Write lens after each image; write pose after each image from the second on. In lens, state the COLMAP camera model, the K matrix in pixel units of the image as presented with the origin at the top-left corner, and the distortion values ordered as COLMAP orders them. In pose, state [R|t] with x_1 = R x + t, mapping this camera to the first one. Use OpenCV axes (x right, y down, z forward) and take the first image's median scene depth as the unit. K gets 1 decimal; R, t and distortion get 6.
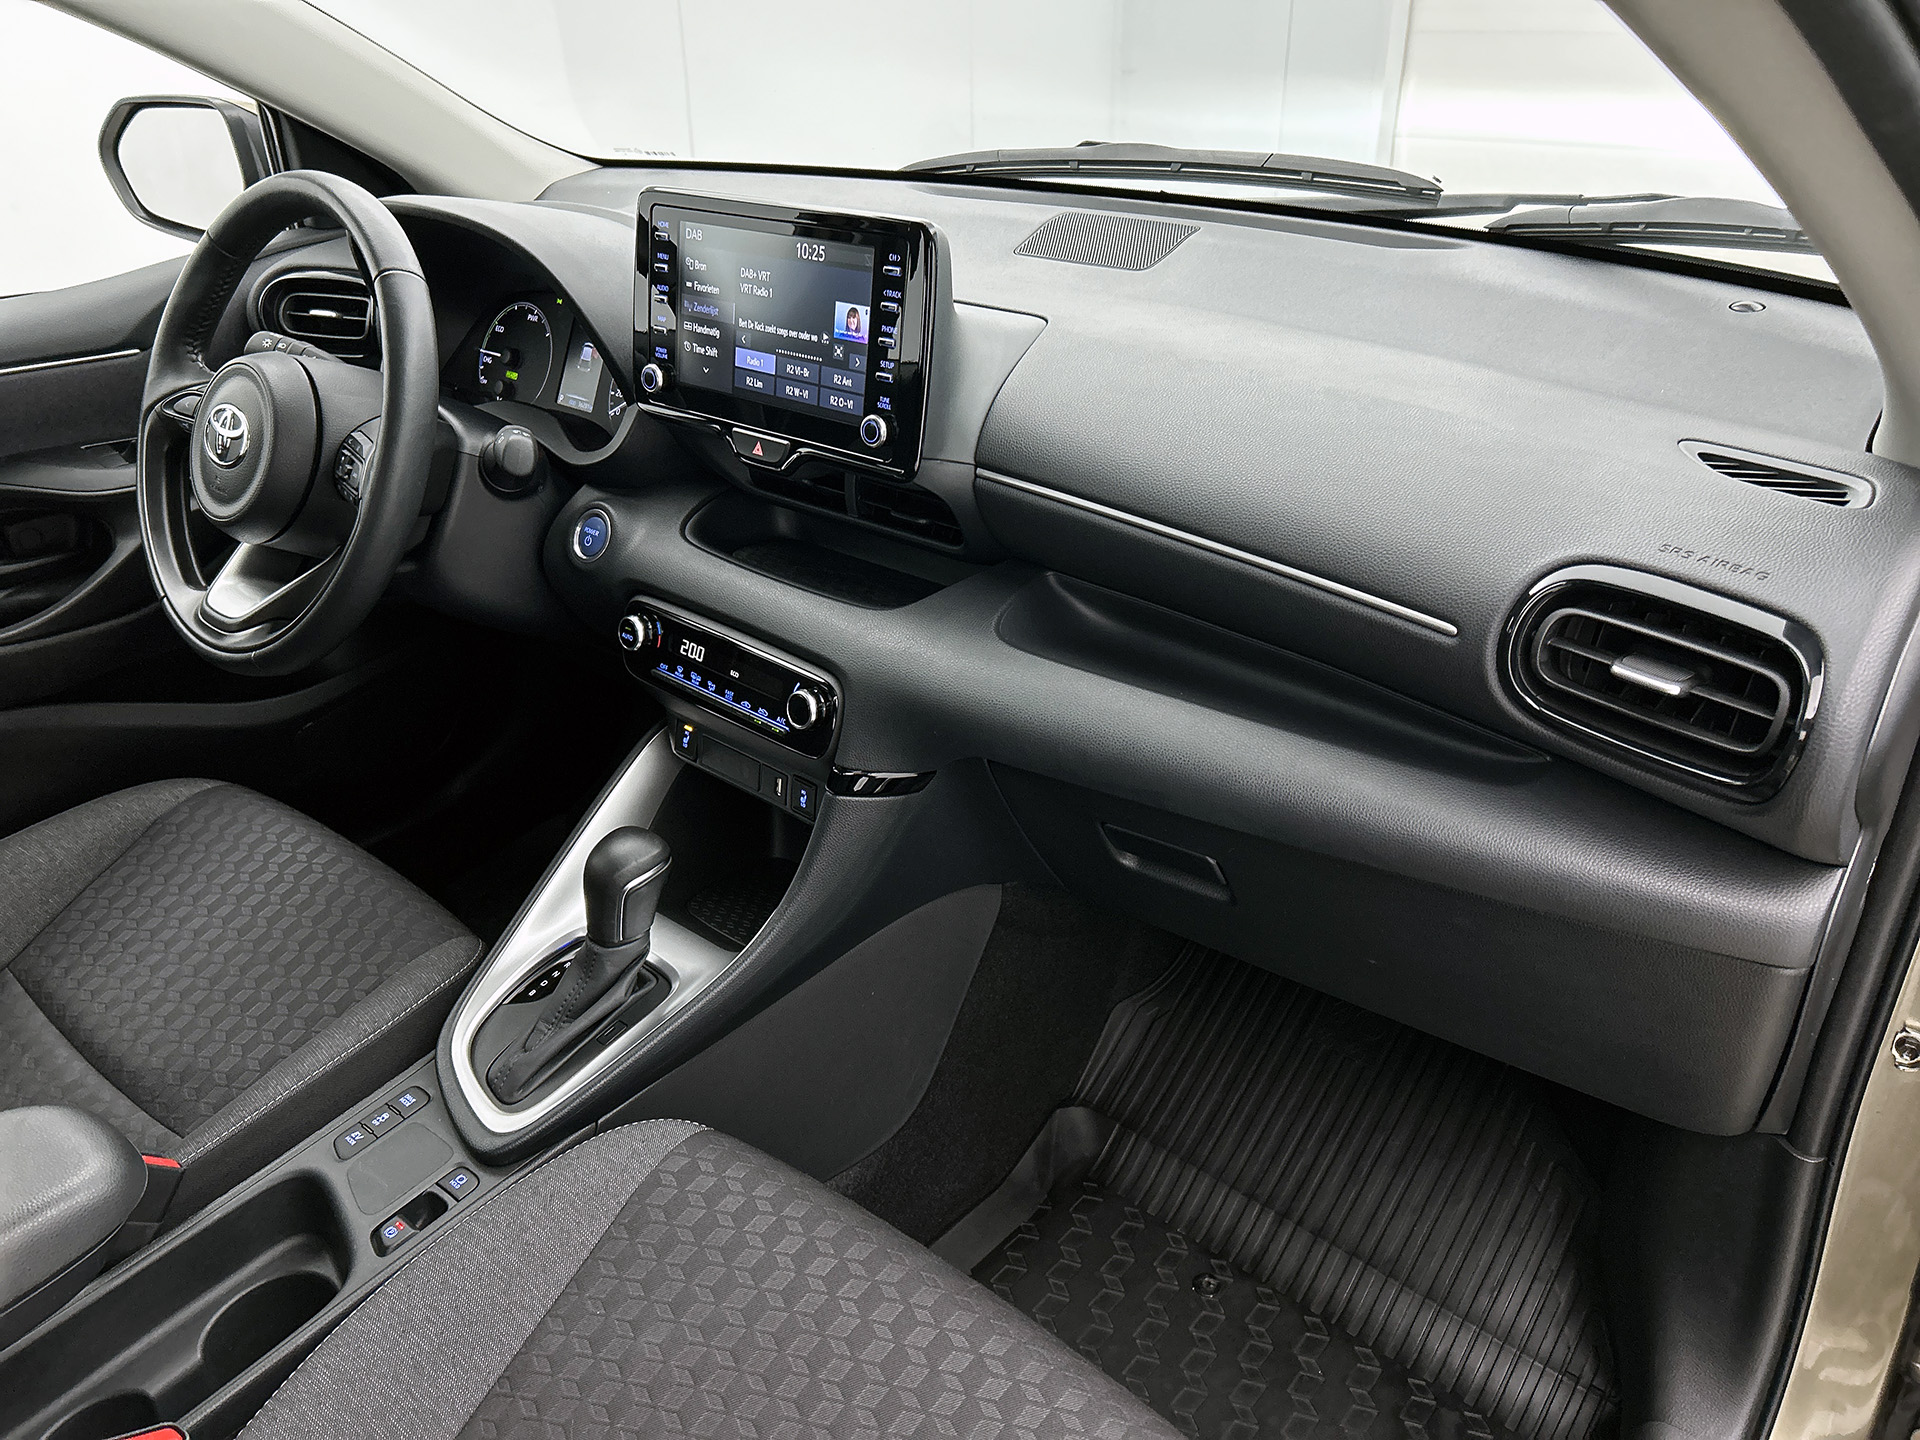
lens RADIAL K [[1445.7, 0, 945.1], [0, 1445.7, 732.1], [0, 0, 1]] dist [0.041700, -0.041200]
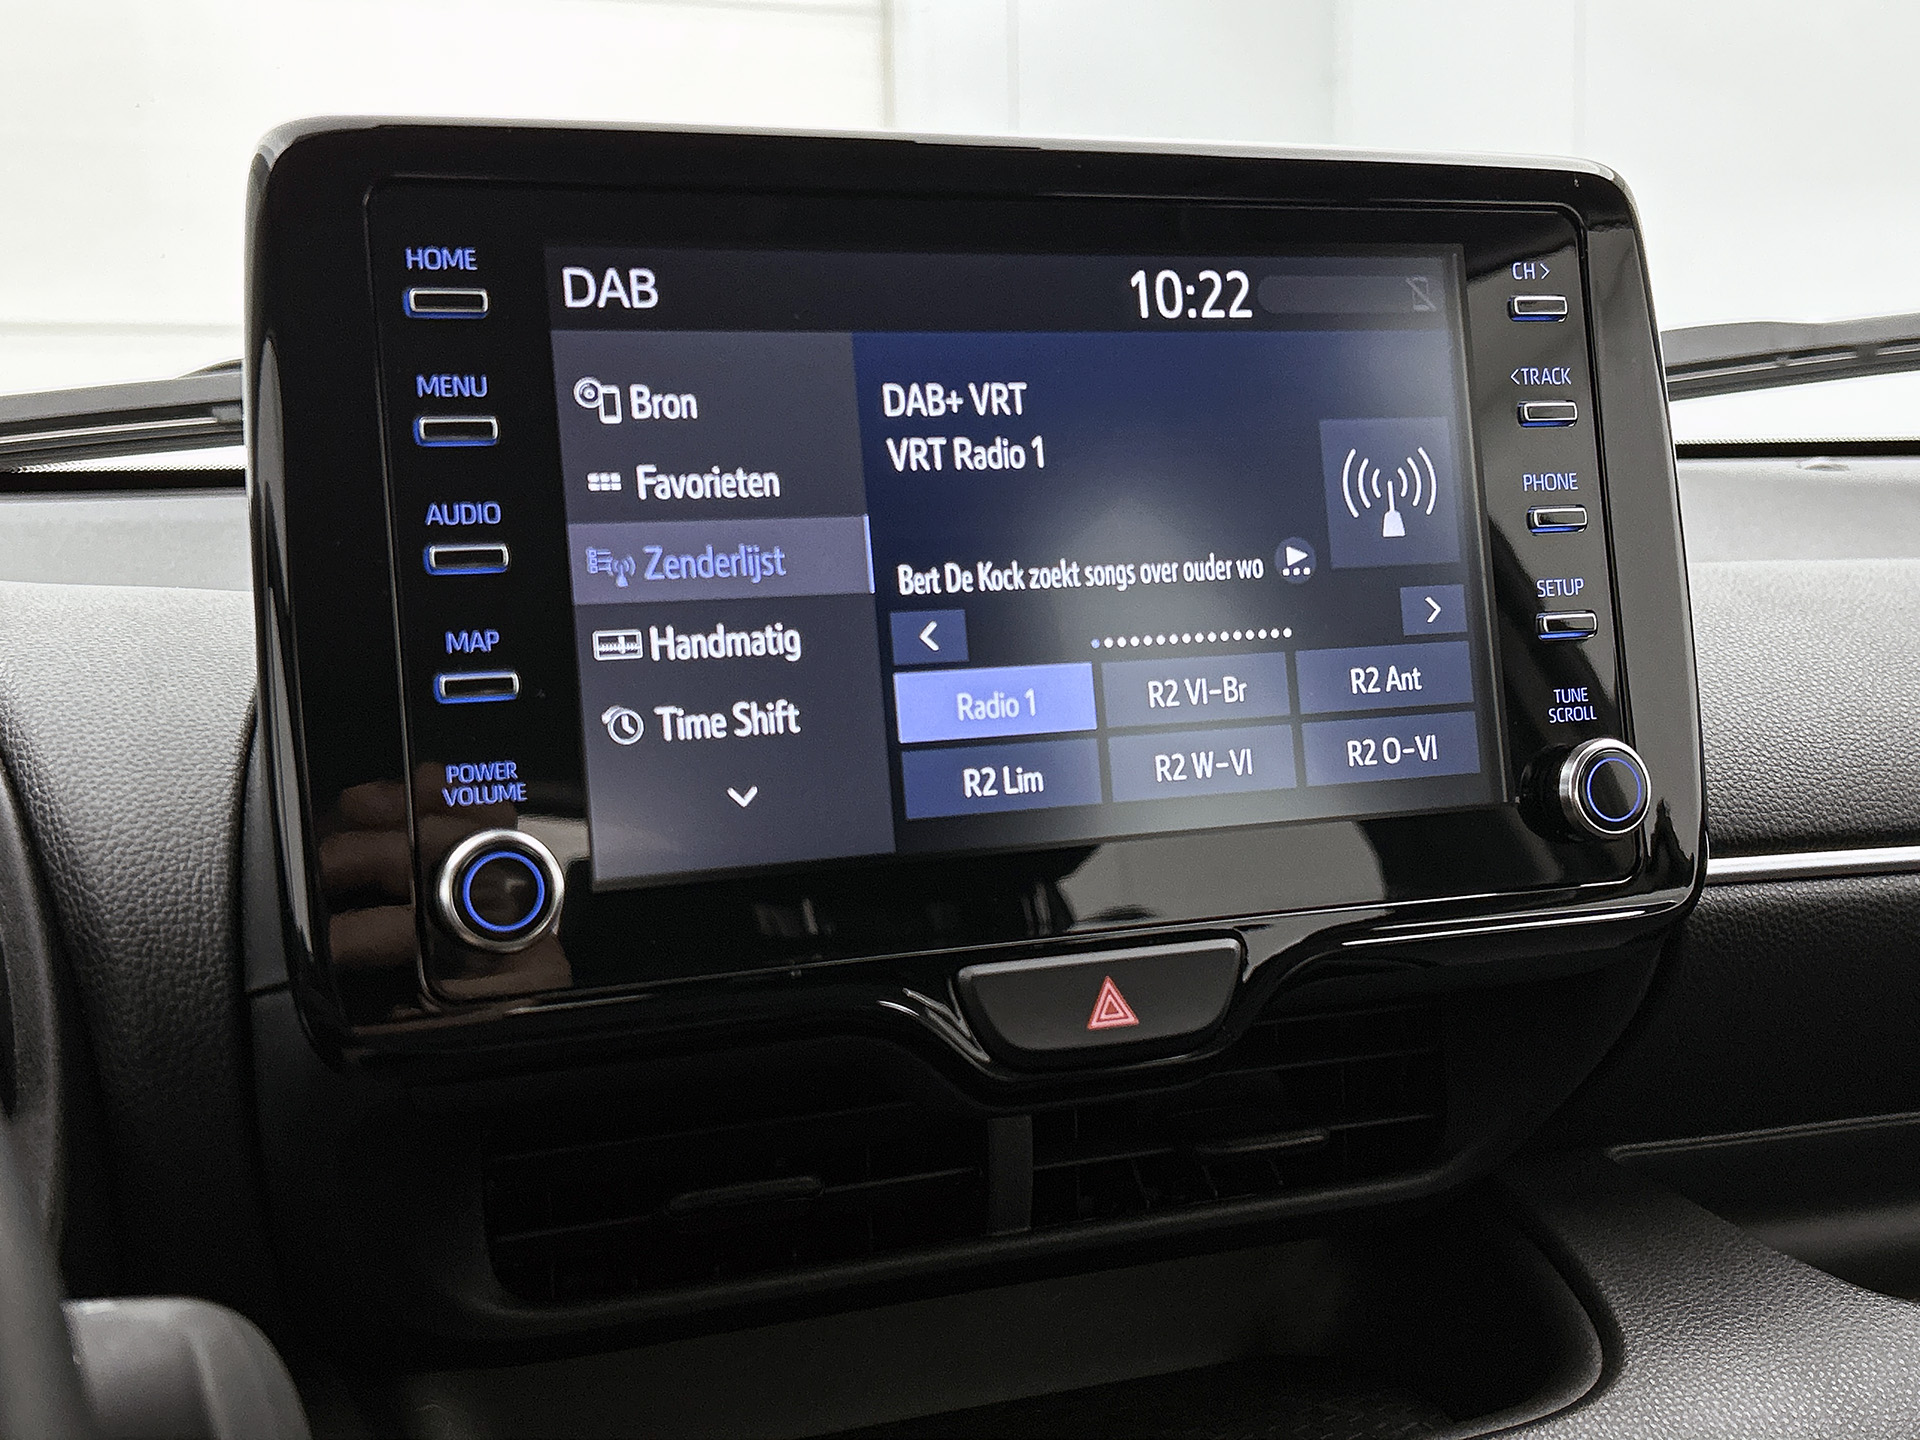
lens RADIAL K [[2248.6, 0, 969.9], [0, 2248.6, 726.3], [0, 0, 1]] dist [0.156655, 0.000000]
pose [[0.480708, -0.095329, 0.871684, -0.511570], [0.427017, 0.893689, -0.137752, -0.202194], [-0.765883, 0.438442, 0.470310, 0.833179]]
